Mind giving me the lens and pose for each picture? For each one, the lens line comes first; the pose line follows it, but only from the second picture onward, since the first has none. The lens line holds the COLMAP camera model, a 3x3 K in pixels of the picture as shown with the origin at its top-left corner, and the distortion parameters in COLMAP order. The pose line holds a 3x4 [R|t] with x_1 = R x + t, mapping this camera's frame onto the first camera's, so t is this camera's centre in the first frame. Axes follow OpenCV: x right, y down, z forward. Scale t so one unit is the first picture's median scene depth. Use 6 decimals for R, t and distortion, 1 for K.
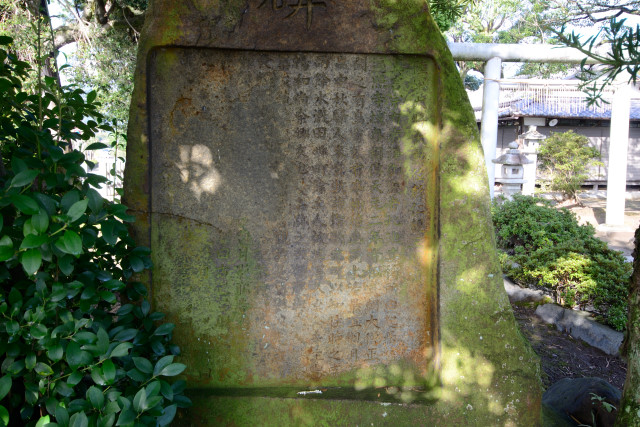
lens RADIAL K [[534.4, 0, 319.3], [0, 534.4, 219.4], [0, 0, 1]] dist [0.007782, 0.006176]
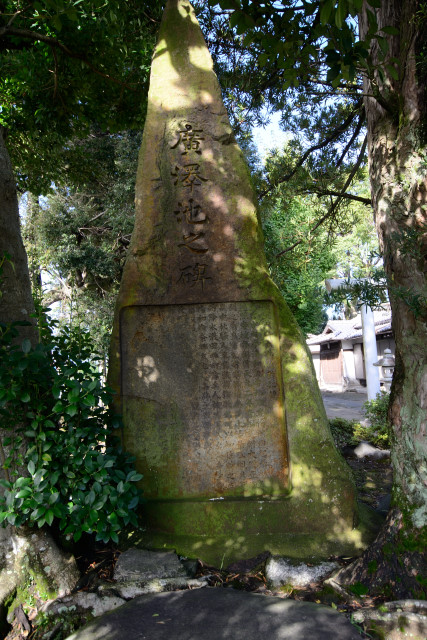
lens RADIAL K [[438.7, 0, 213.5], [0, 438.7, 340.6], [0, 0, 1]] dist [0.004612, 0.000585]
pose [[0.994977, -0.069482, -0.072068, 0.108051], [0.054267, 0.979308, -0.194964, 0.108680], [0.084123, 0.190073, 0.978159, -0.446143]]
